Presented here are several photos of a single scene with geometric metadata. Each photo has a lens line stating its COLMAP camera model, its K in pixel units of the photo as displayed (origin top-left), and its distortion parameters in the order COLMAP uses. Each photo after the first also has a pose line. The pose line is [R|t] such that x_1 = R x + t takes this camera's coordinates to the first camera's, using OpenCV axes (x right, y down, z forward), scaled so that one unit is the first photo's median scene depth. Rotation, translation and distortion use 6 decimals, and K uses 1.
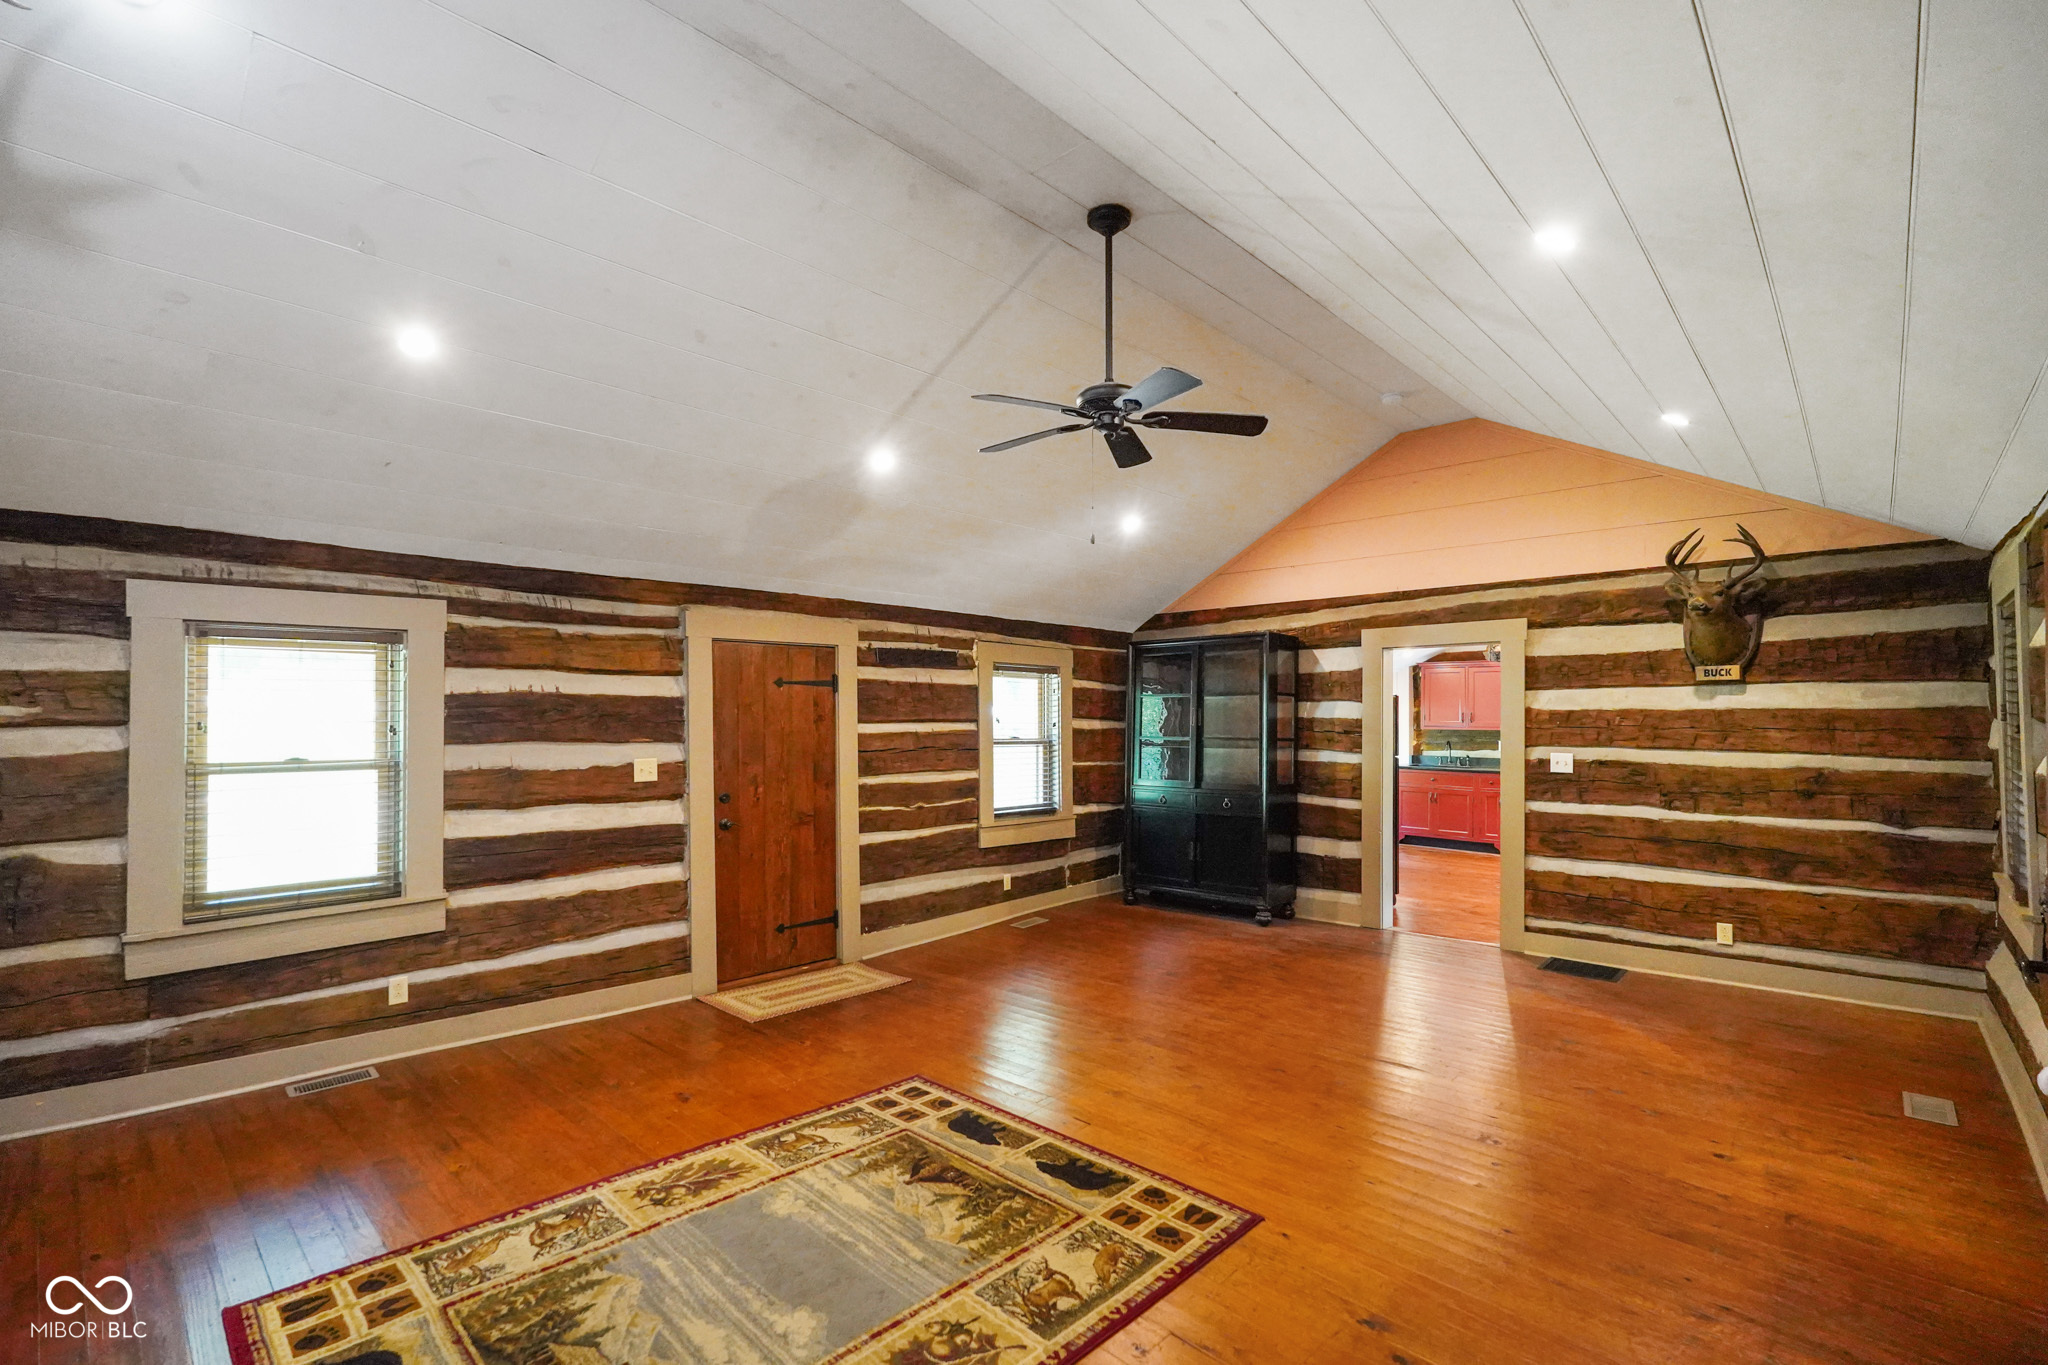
lens RADIAL K [[919.4, 0, 1011.9], [0, 919.4, 746.0], [0, 0, 1]] dist [-0.013728, 0.000363]
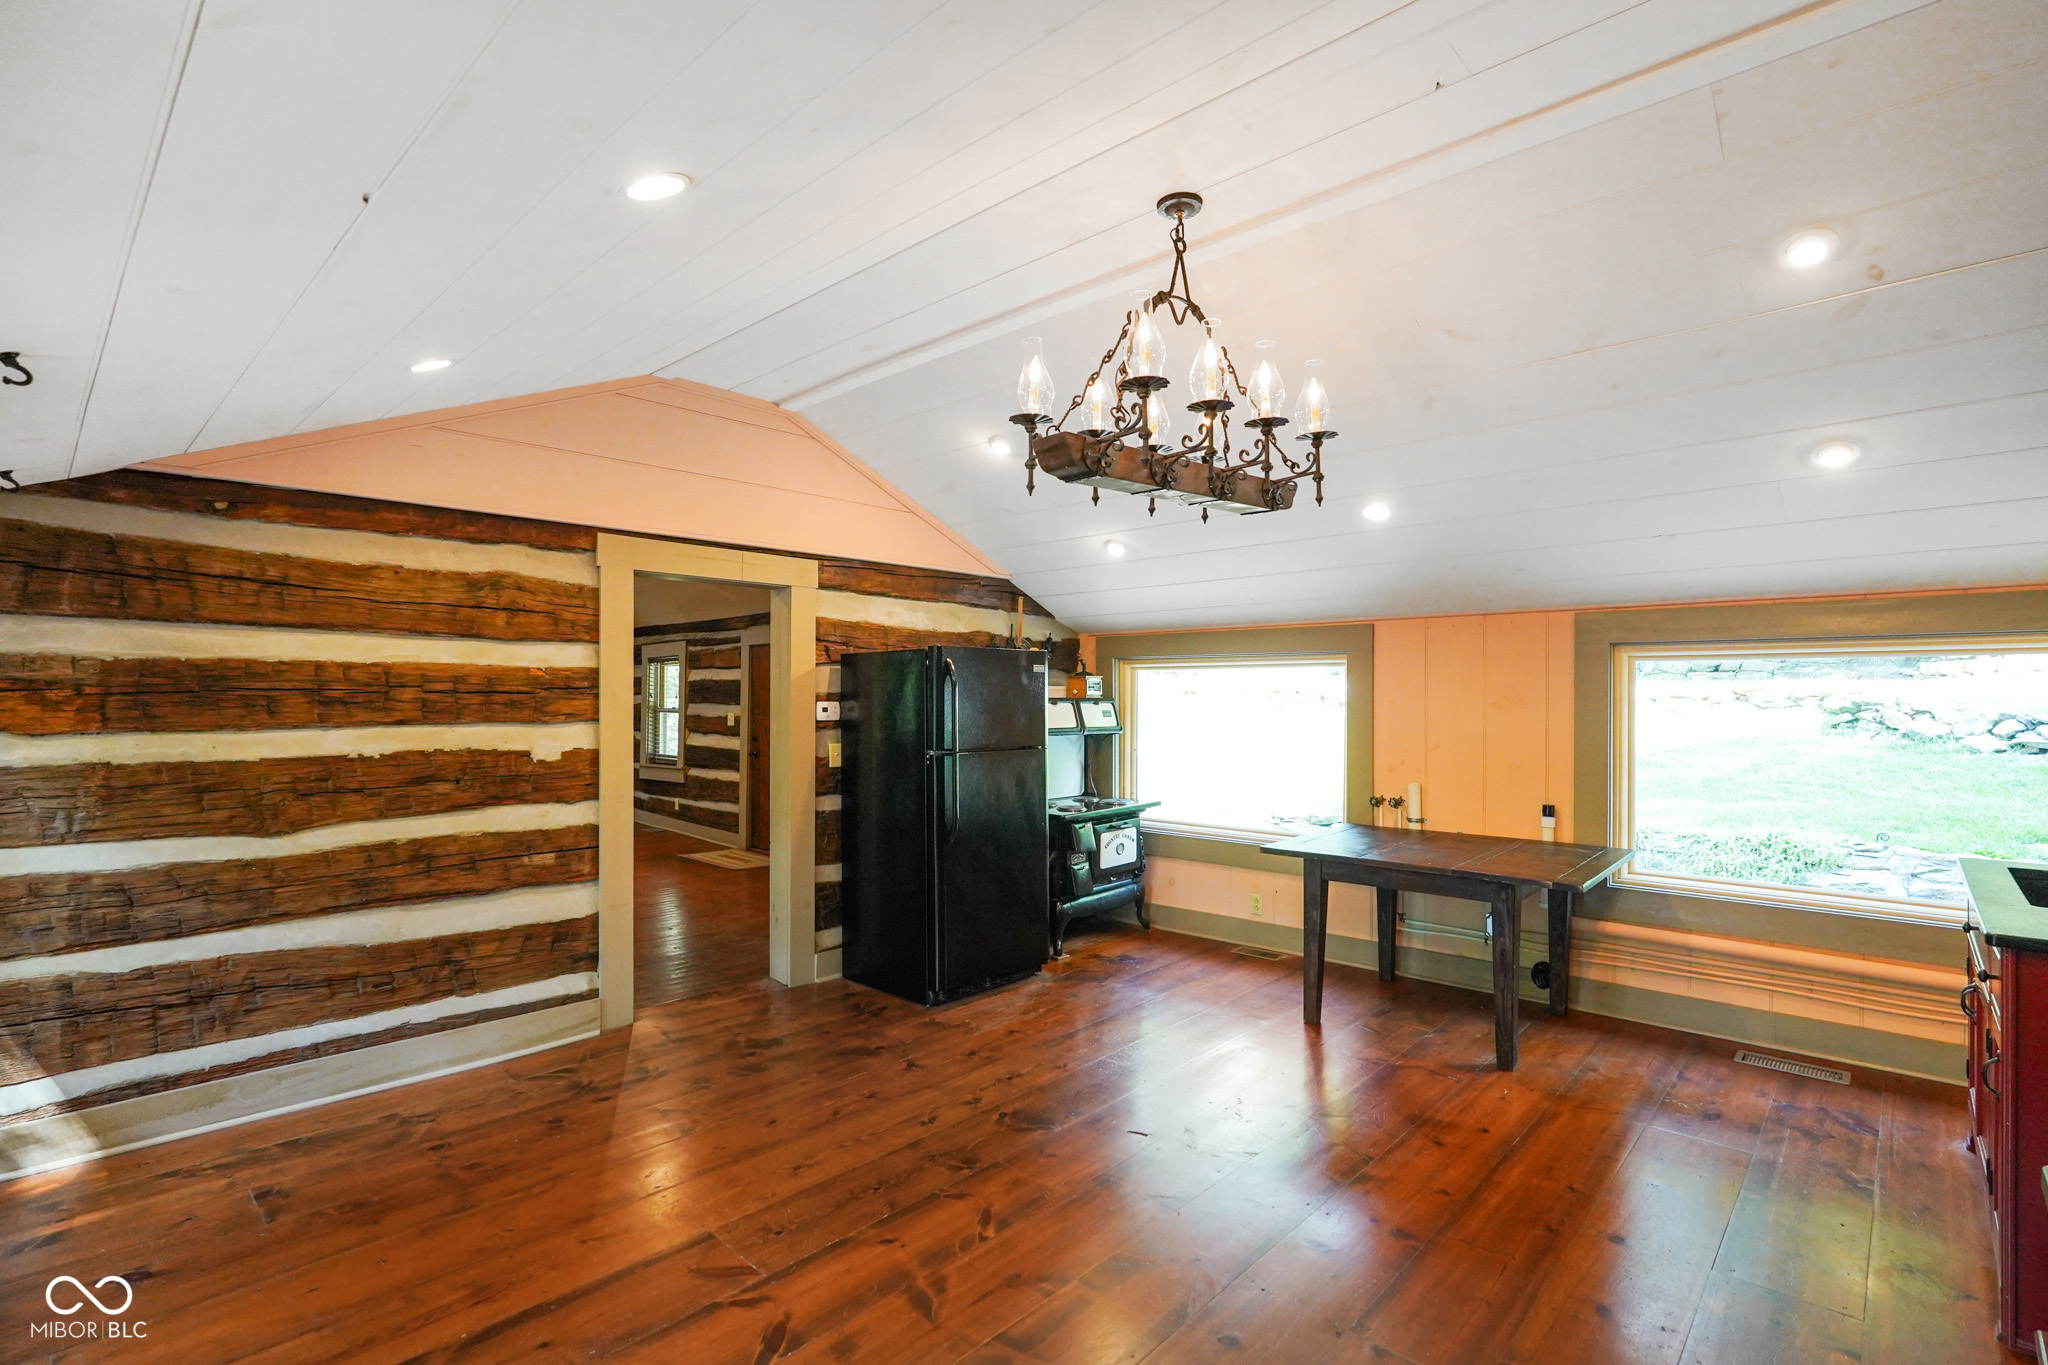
lens RADIAL K [[951.7, 0, 1030.8], [0, 951.7, 694.1], [0, 0, 1]] dist [-0.013993, 0.008742]
pose [[0.026267, -0.003110, -0.999650, 1.535125], [-0.035663, 0.999356, -0.004046, -0.038303], [0.999019, 0.035757, 0.026139, 1.538274]]
